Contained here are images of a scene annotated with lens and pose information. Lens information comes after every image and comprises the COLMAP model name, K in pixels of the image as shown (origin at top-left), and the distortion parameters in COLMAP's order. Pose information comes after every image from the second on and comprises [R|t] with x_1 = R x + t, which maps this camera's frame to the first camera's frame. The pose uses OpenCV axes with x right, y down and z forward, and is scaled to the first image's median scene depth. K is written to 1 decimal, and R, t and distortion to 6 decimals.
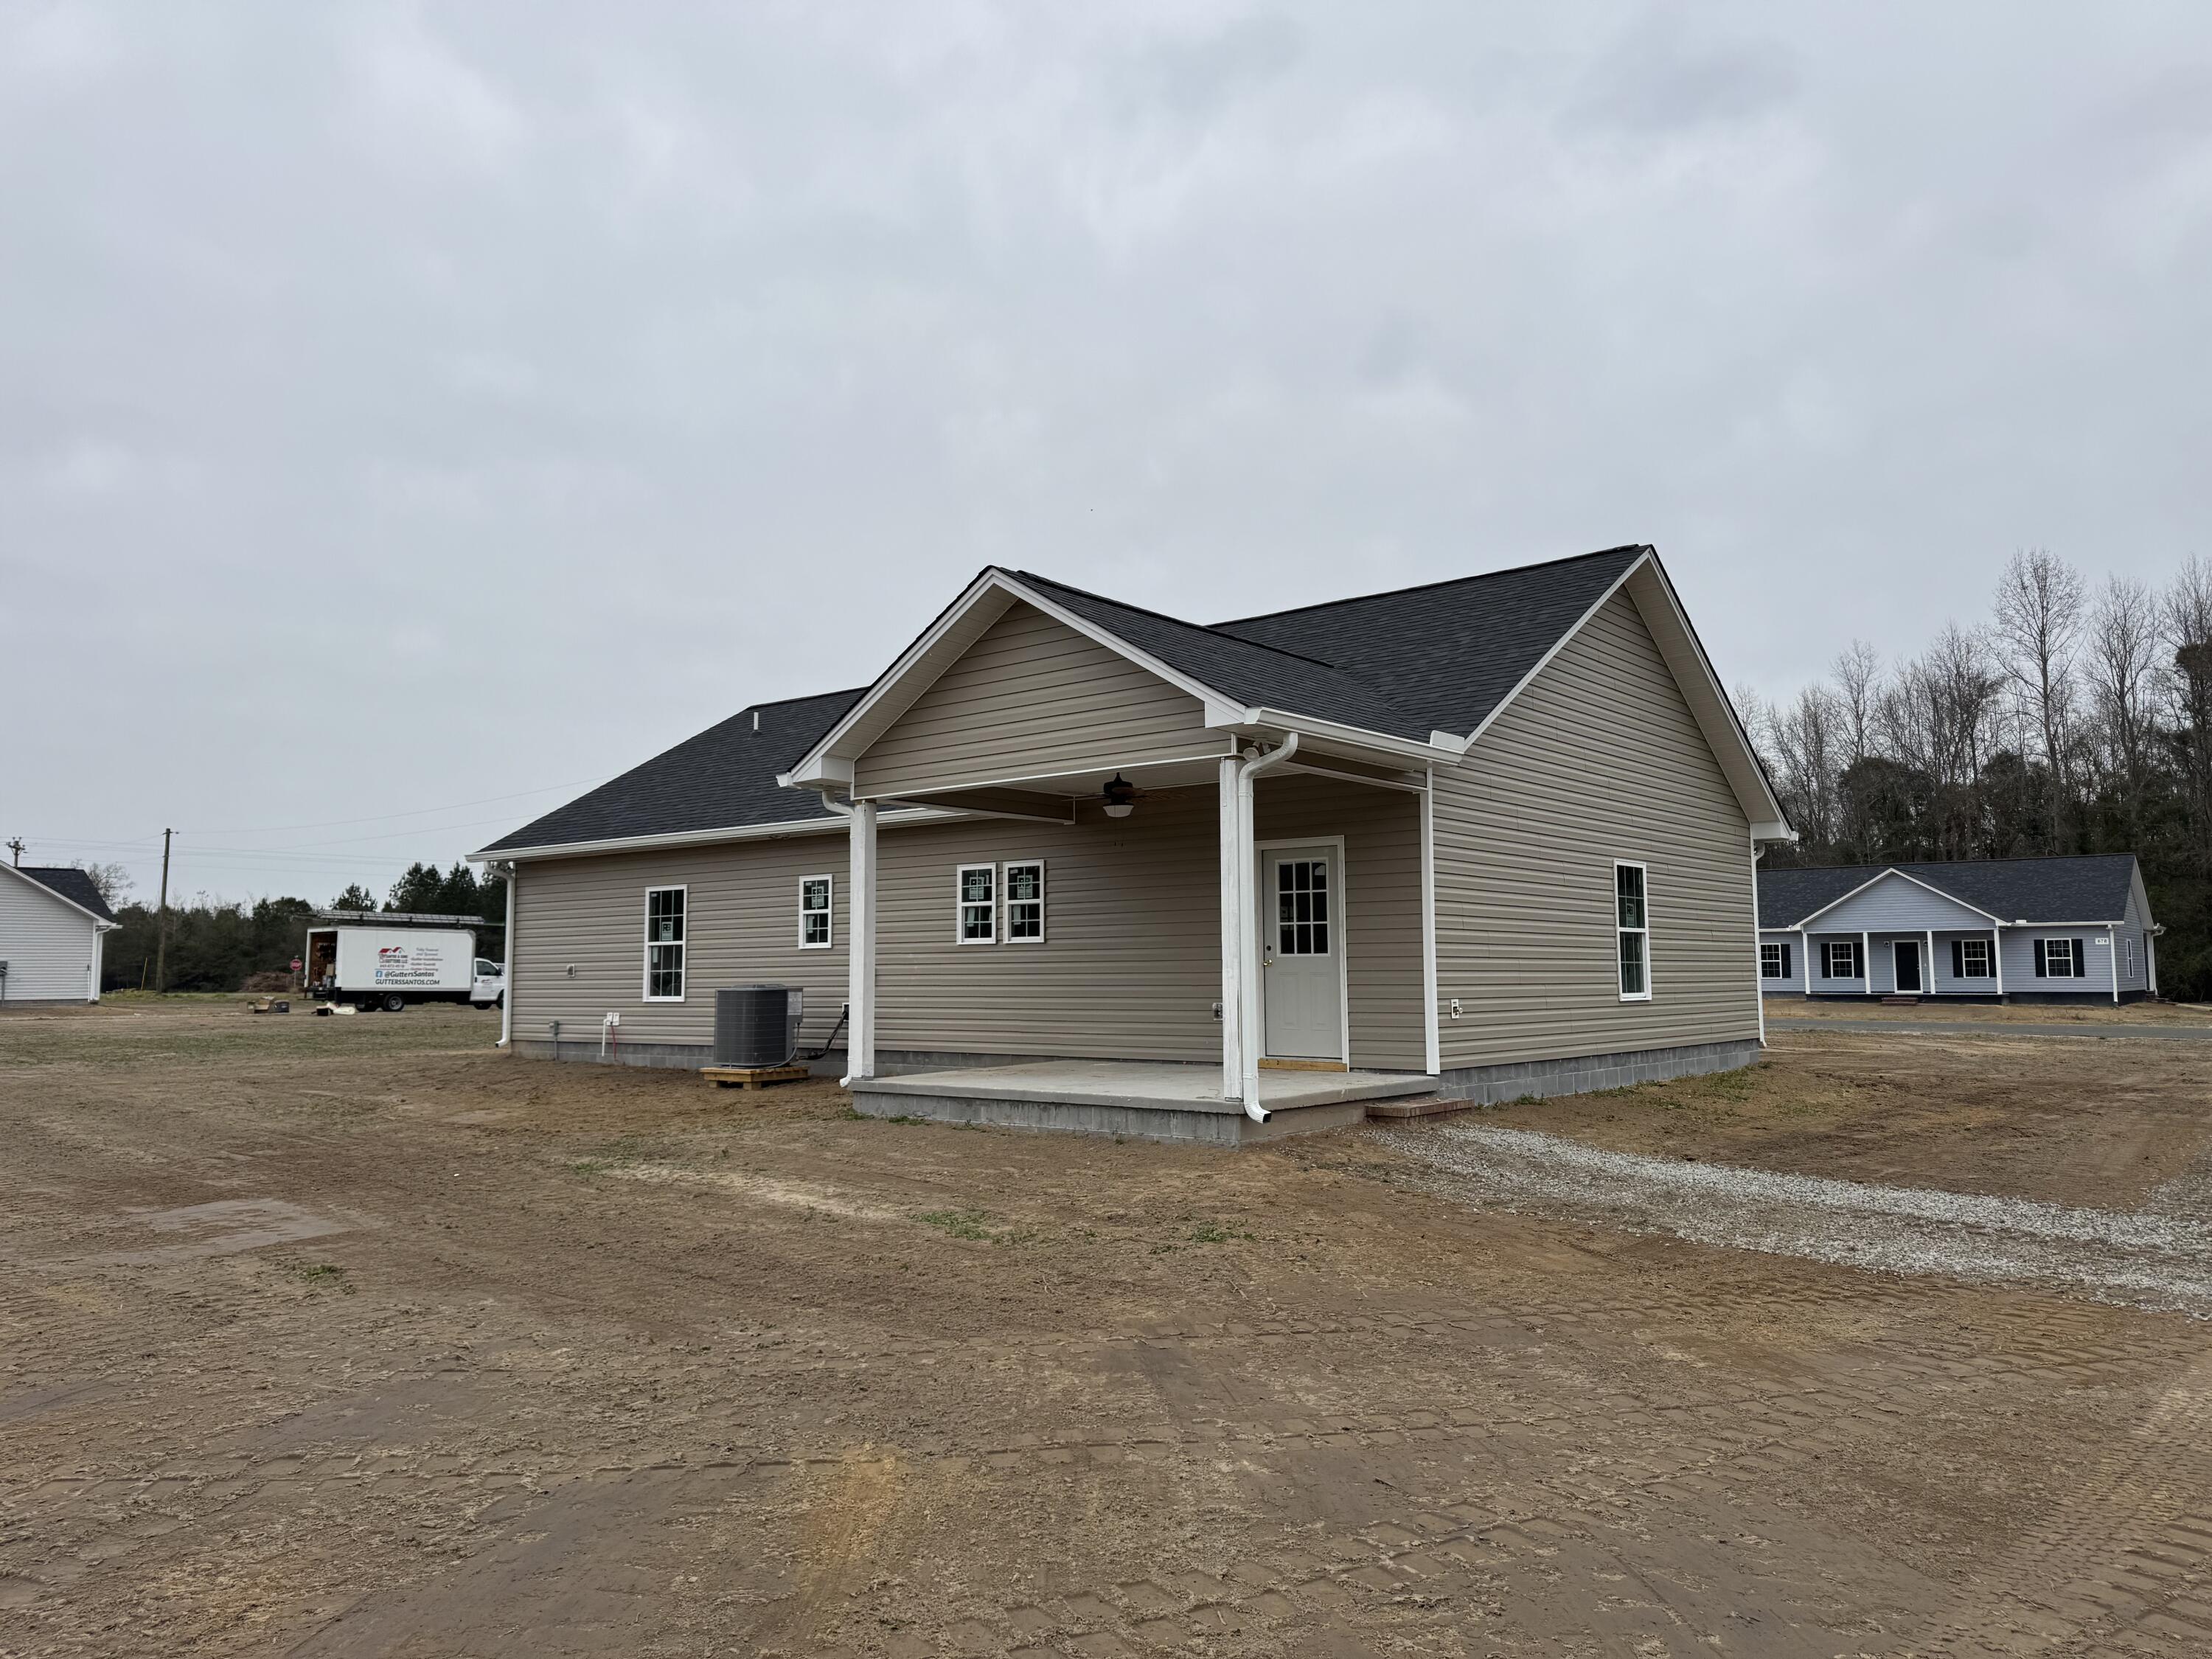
lens RADIAL K [[1583.8, 0, 1106.0], [0, 1583.8, 829.5], [0, 0, 1]] dist [0.009666, 0.000963]
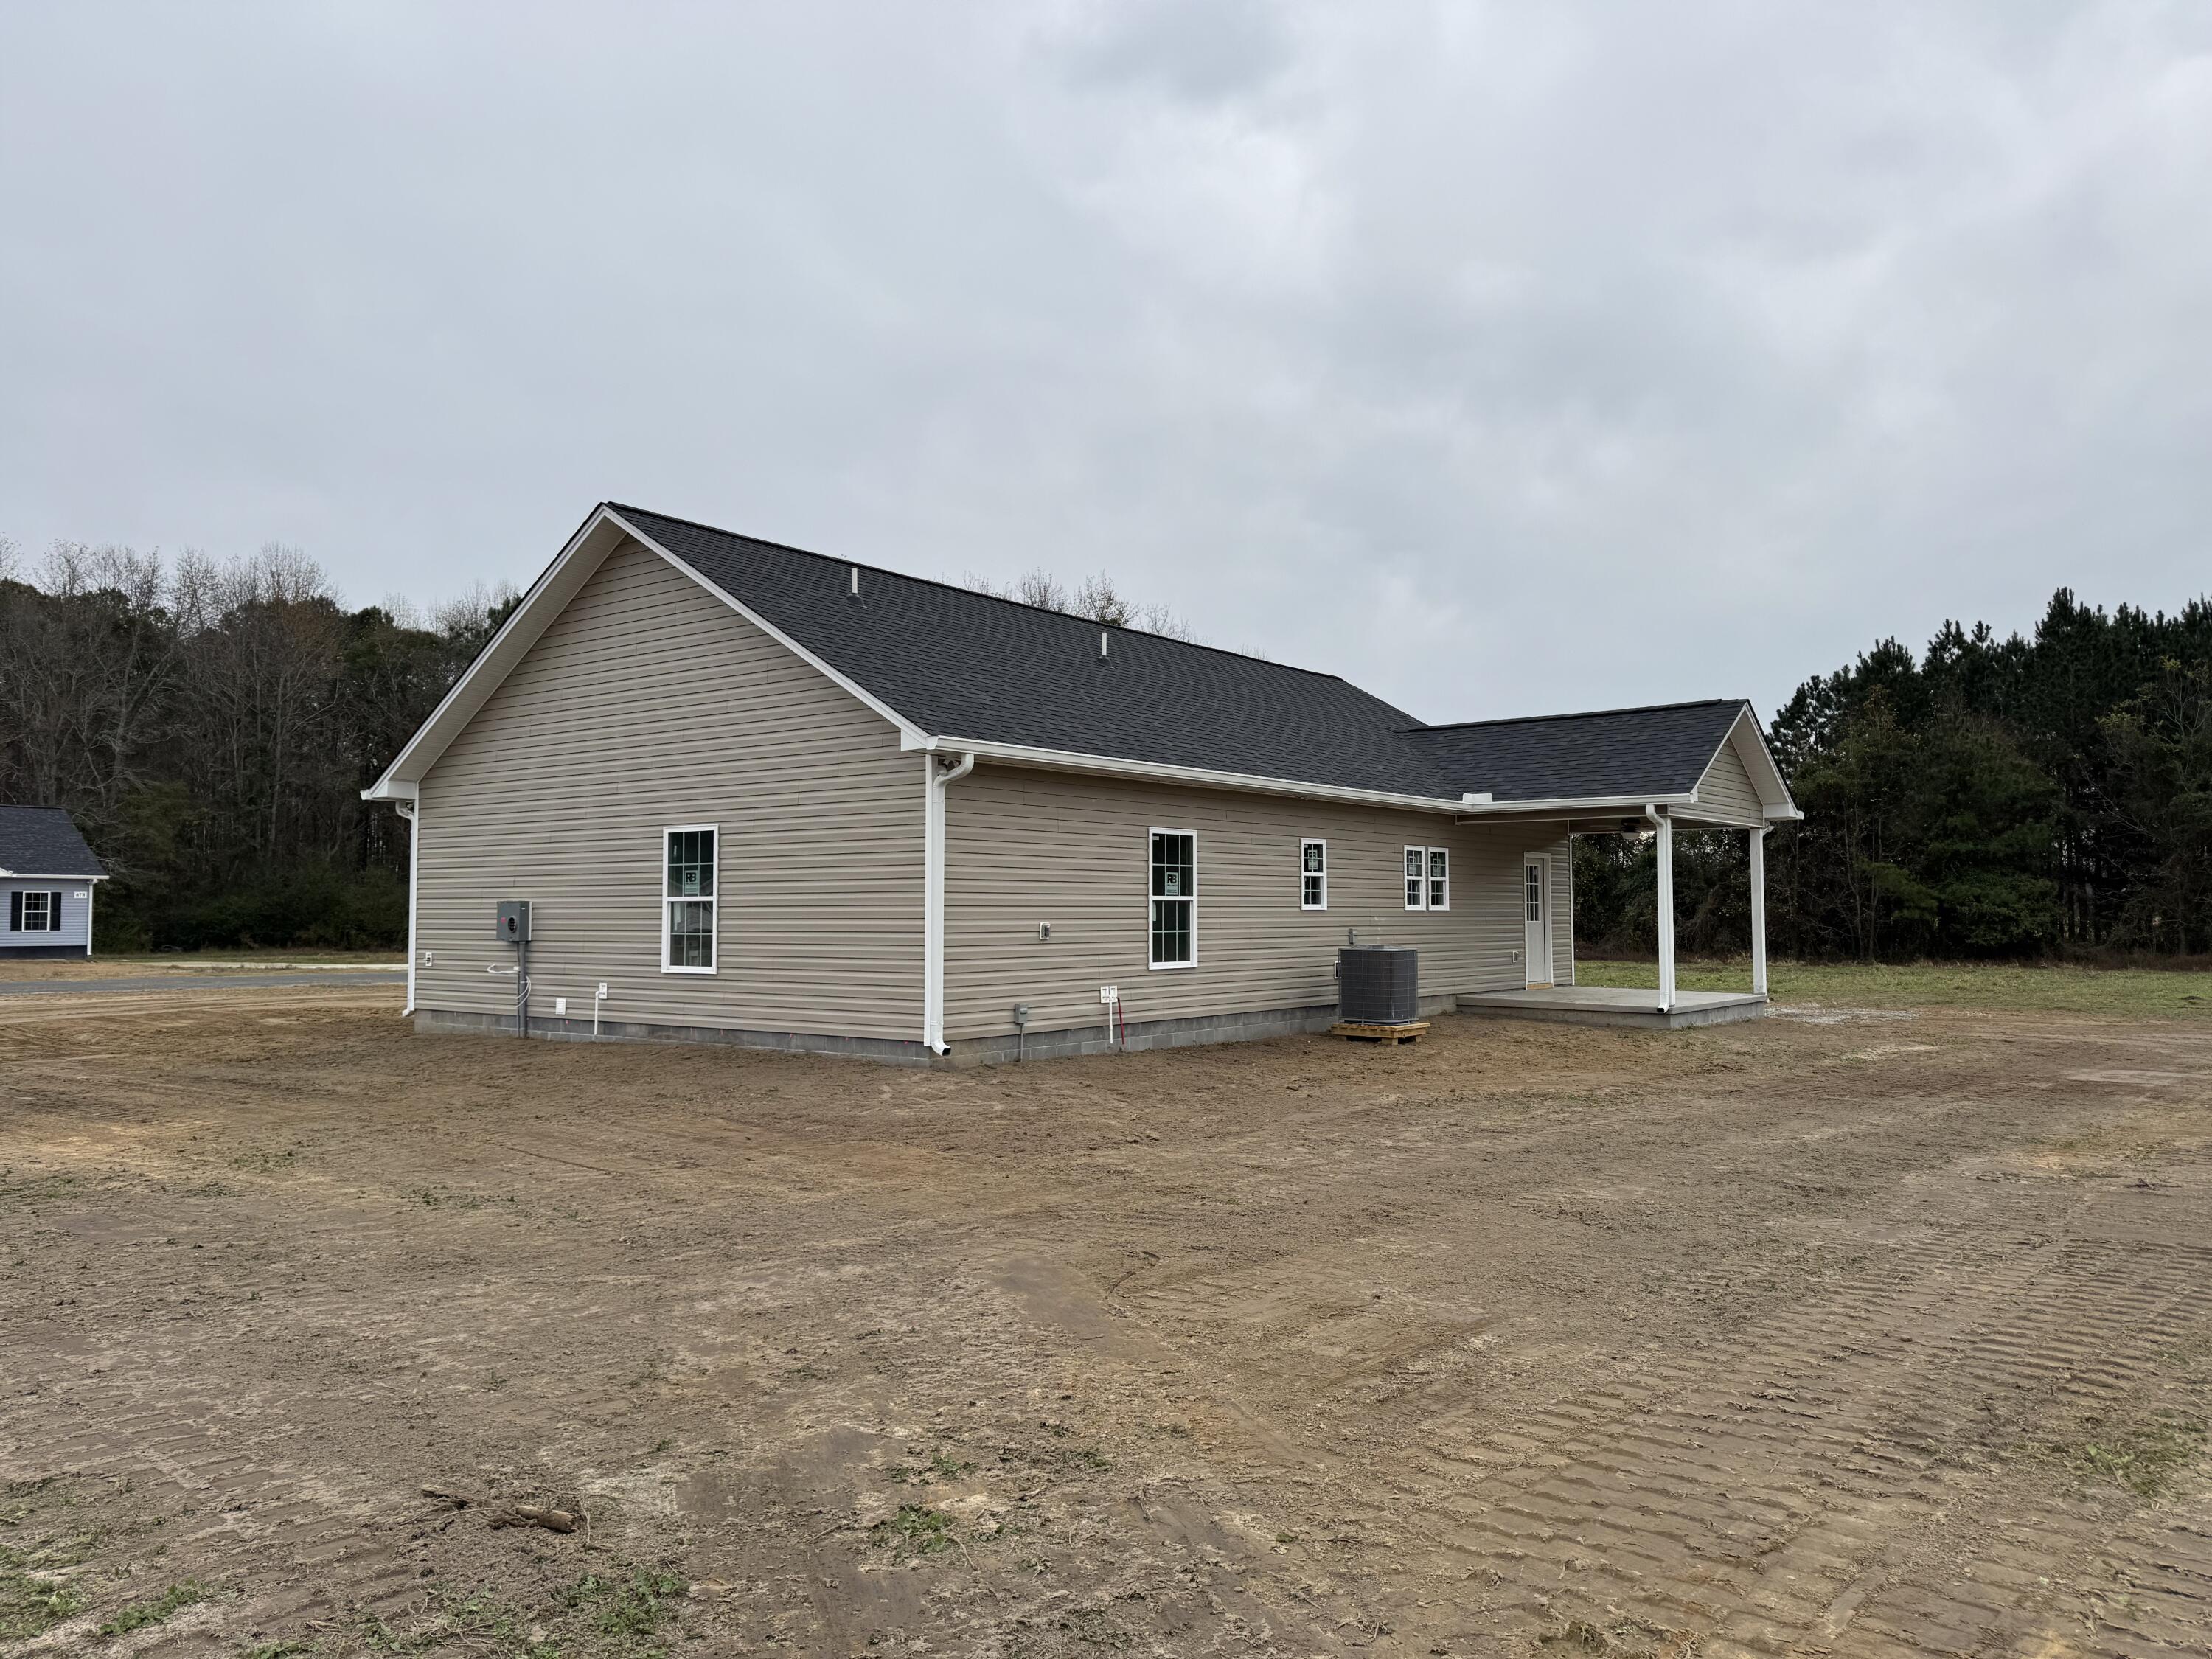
lens RADIAL K [[1583.8, 0, 1106.0], [0, 1583.8, 829.5], [0, 0, 1]] dist [0.009666, 0.000963]
pose [[-0.022252, 0.061578, 0.997854, -1.095250], [-0.092715, 0.993673, -0.063387, 0.091057], [-0.995444, -0.093927, -0.016402, 1.042099]]
